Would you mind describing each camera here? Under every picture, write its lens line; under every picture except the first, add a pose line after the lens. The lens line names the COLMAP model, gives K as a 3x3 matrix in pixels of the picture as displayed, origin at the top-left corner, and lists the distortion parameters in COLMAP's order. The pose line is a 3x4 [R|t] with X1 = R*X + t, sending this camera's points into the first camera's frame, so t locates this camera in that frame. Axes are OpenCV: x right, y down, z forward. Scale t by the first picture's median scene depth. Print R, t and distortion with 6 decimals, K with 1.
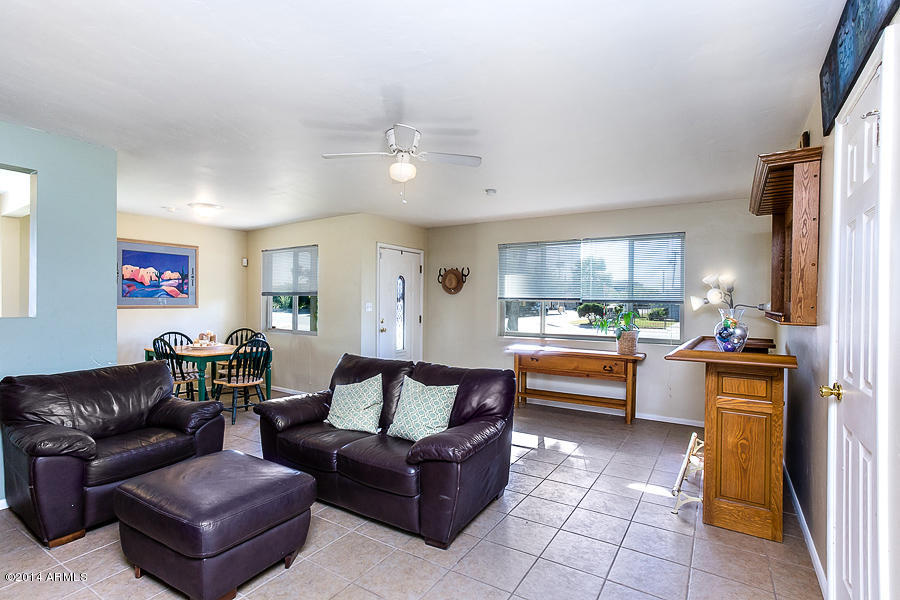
lens RADIAL K [[437.3, 0, 450.9], [0, 437.3, 300.4], [0, 0, 1]] dist [-0.001262, 0.000339]
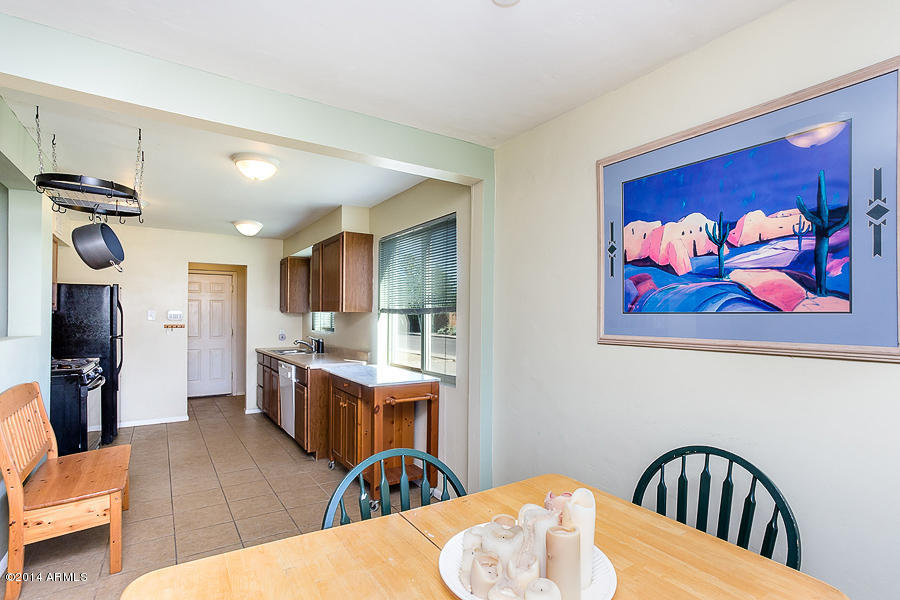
lens RADIAL K [[437.3, 0, 451.0], [0, 437.3, 303.3], [0, 0, 1]] dist [-0.001262, 0.000339]
pose [[-0.403770, -0.028340, -0.914421, -0.342599], [-0.002097, 0.999546, -0.030052, -0.004080], [0.914858, -0.010216, -0.403647, 0.958474]]
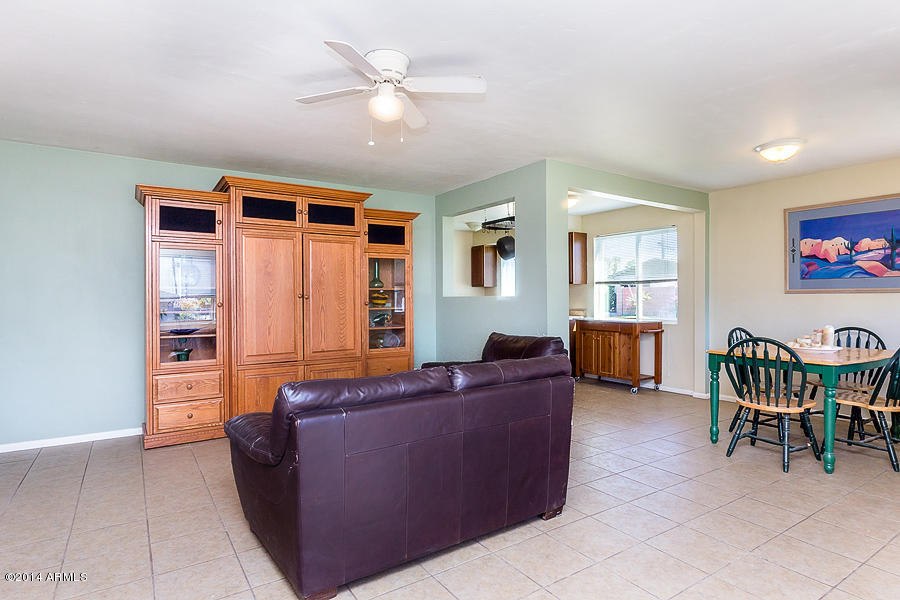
lens RADIAL K [[486.9, 0, 450.1], [0, 486.9, 295.4], [0, 0, 1]] dist [0.004852, 0.000620]
pose [[-0.397124, -0.003425, -0.917759, 0.317653], [0.007857, 0.999944, -0.007132, 0.022396], [0.917731, -0.010043, -0.397075, 0.720454]]
